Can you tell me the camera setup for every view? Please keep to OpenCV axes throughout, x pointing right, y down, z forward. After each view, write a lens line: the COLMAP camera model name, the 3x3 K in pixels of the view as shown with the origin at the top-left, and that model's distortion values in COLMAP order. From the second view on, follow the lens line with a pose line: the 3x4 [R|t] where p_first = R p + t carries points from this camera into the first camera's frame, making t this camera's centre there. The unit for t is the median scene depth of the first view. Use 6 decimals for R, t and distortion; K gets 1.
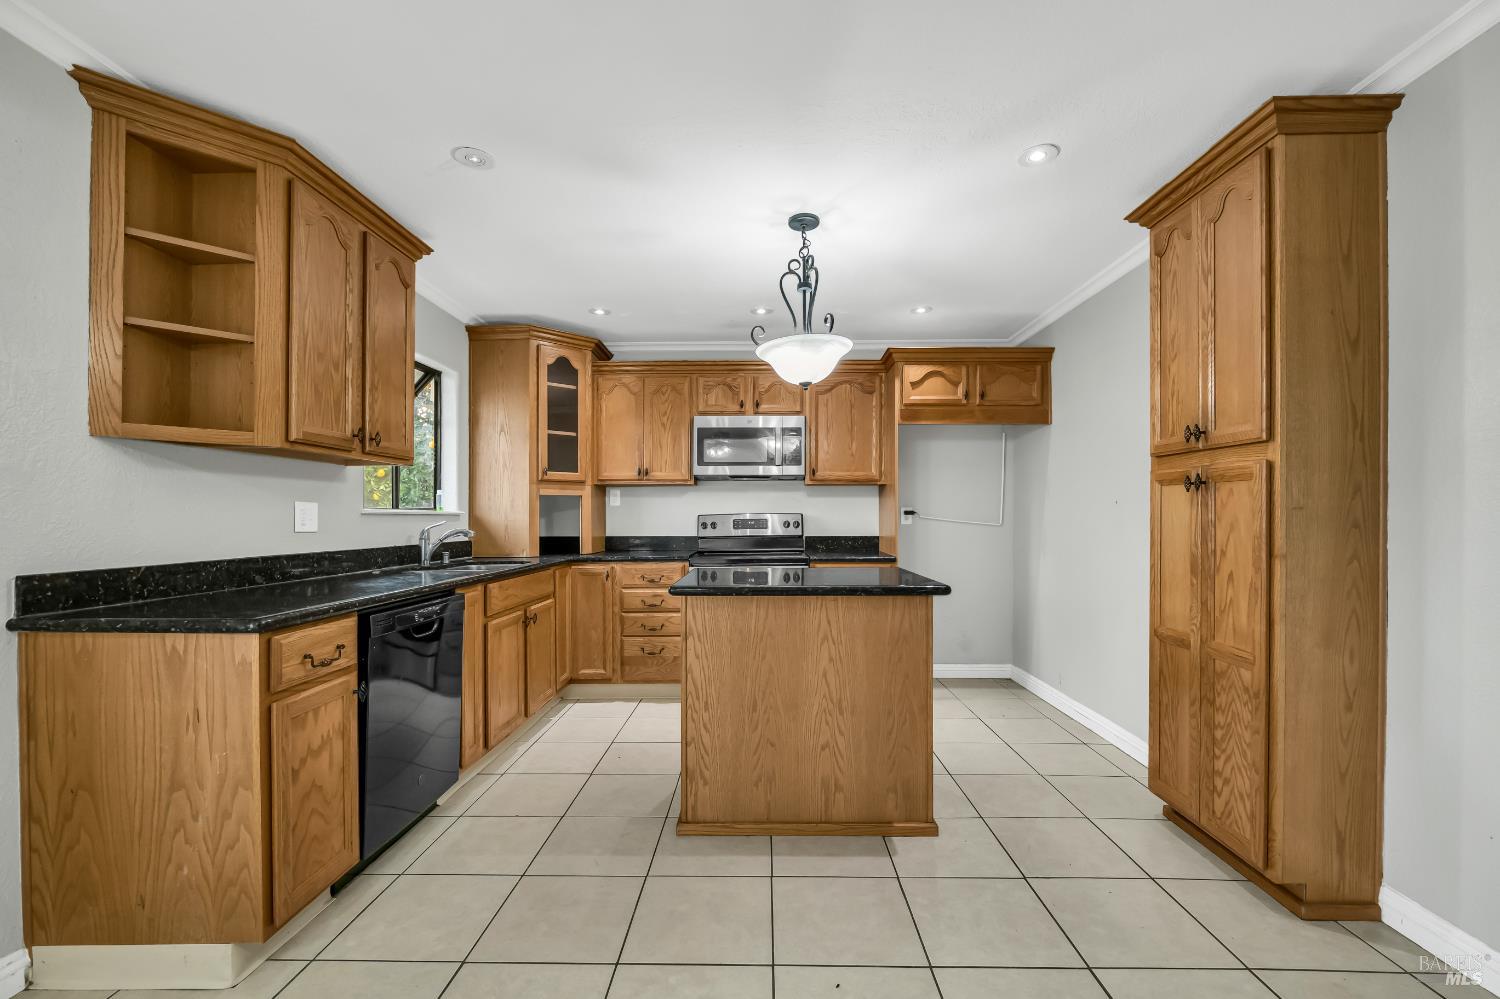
lens RADIAL K [[613.4, 0, 753.4], [0, 613.4, 514.6], [0, 0, 1]] dist [-0.013116, 0.000953]
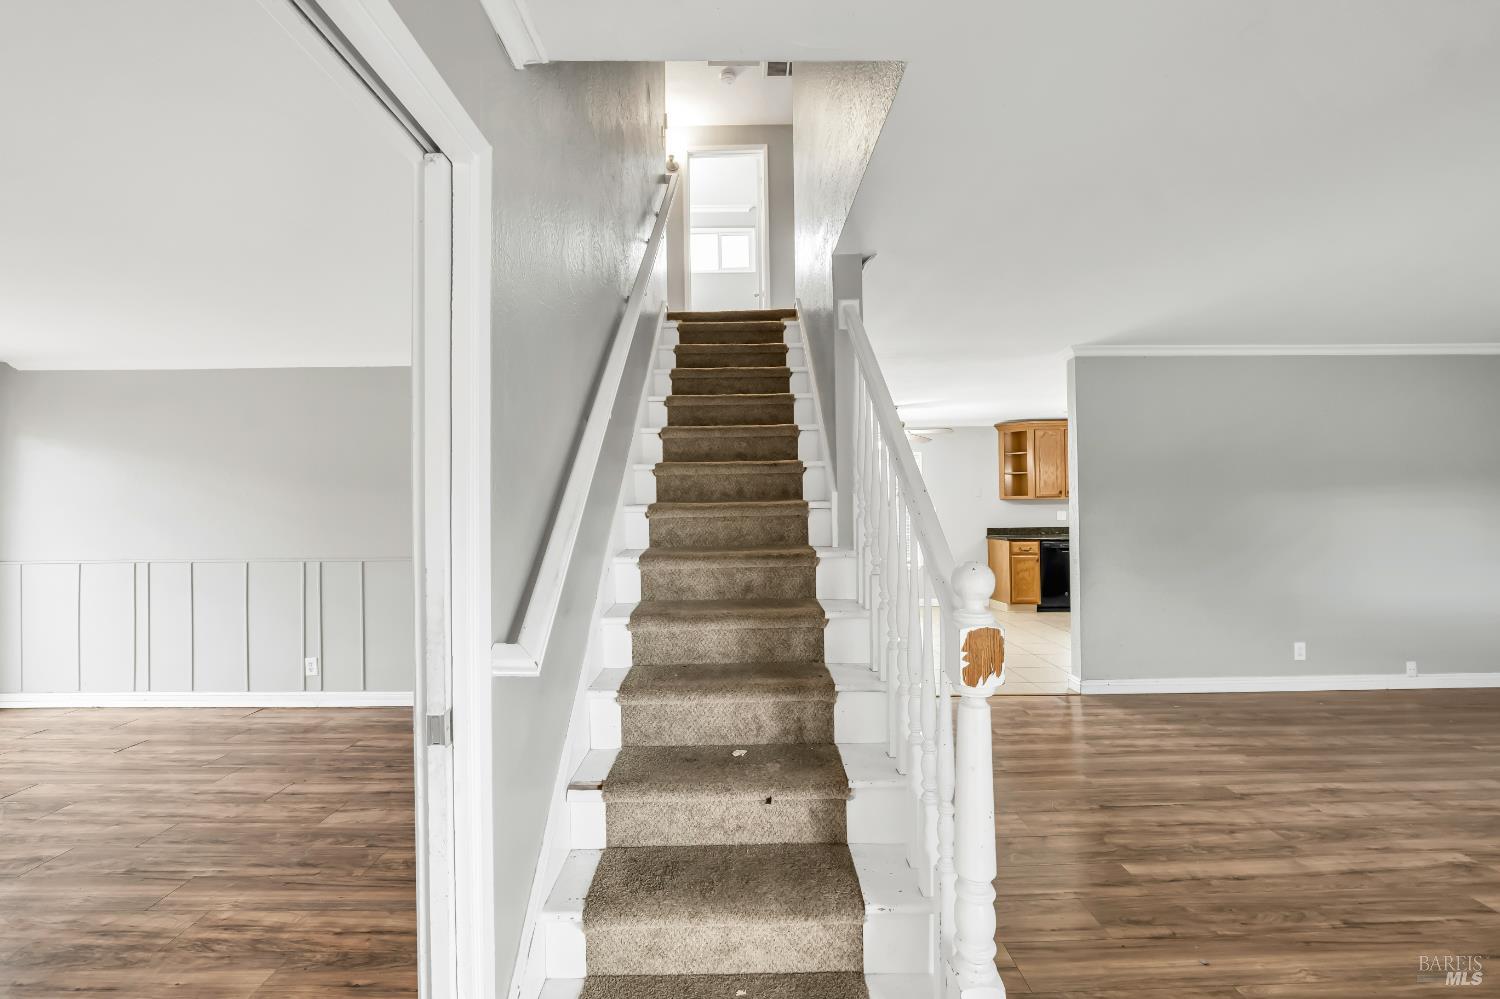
lens RADIAL K [[613.4, 0, 742.2], [0, 613.4, 501.1], [0, 0, 1]] dist [-0.013116, 0.000953]
pose [[0.015994, -0.009742, -0.999825, 2.382940], [0.015665, 0.999832, -0.009491, -0.066855], [0.999749, -0.015510, 0.016144, -0.715221]]
